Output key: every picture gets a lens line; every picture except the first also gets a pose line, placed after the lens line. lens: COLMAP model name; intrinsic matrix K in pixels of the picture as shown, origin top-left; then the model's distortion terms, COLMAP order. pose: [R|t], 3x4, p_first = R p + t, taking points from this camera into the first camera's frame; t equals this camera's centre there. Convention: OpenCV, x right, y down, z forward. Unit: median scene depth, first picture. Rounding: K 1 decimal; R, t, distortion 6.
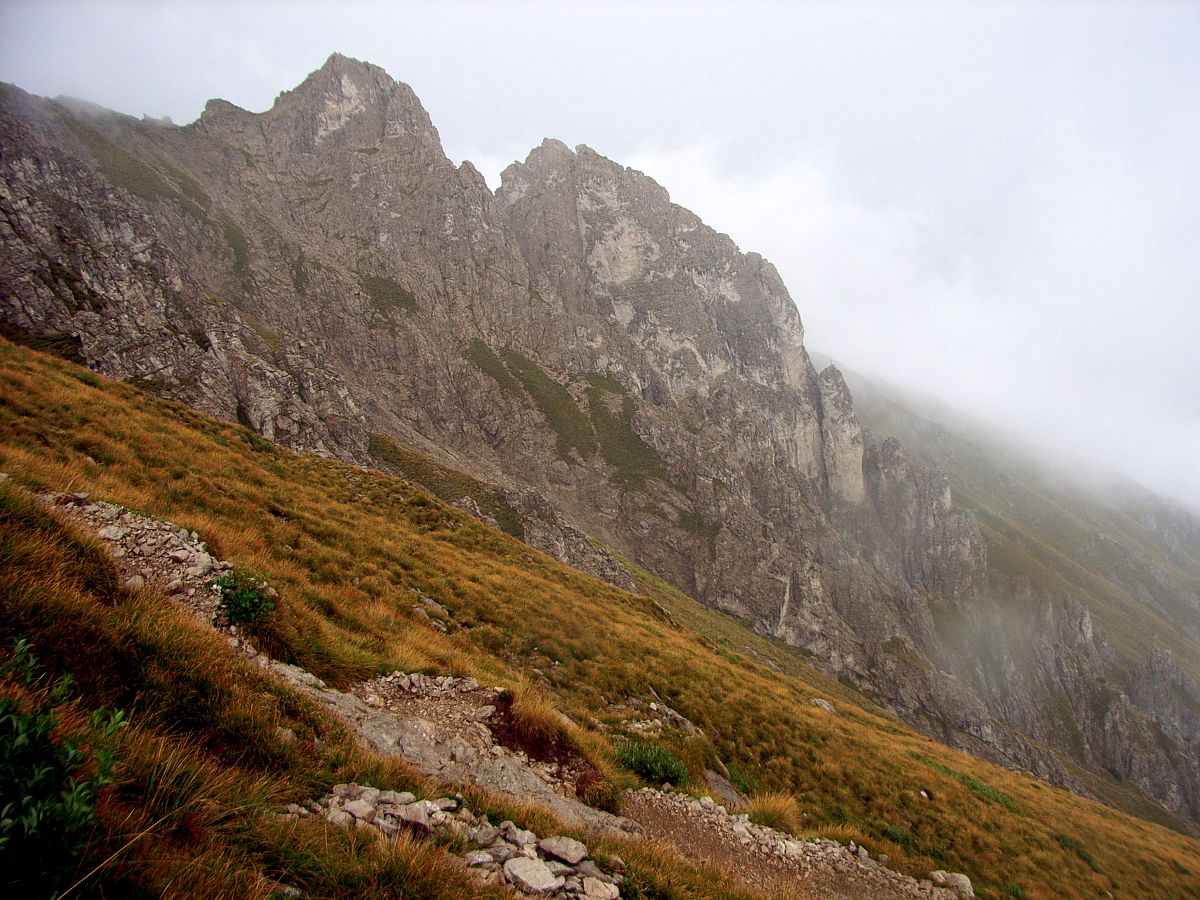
lens RADIAL K [[1047.6, 0, 600.0], [0, 1047.6, 450.0], [0, 0, 1]] dist [-0.106263, 0.014573]
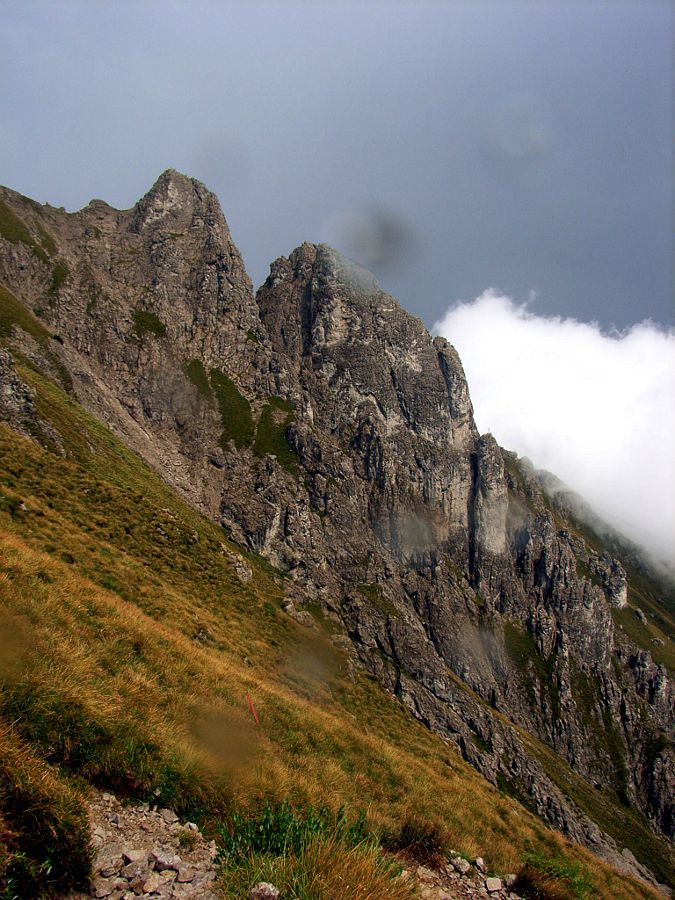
lens RADIAL K [[785.7, 0, 337.5], [0, 785.7, 450.0], [0, 0, 1]] dist [-0.106263, 0.014573]
pose [[0.964504, 0.148943, -0.218057, 0.259235], [-0.186150, 0.969178, -0.161377, 0.117775], [0.187300, 0.196240, 0.962501, 0.105429]]
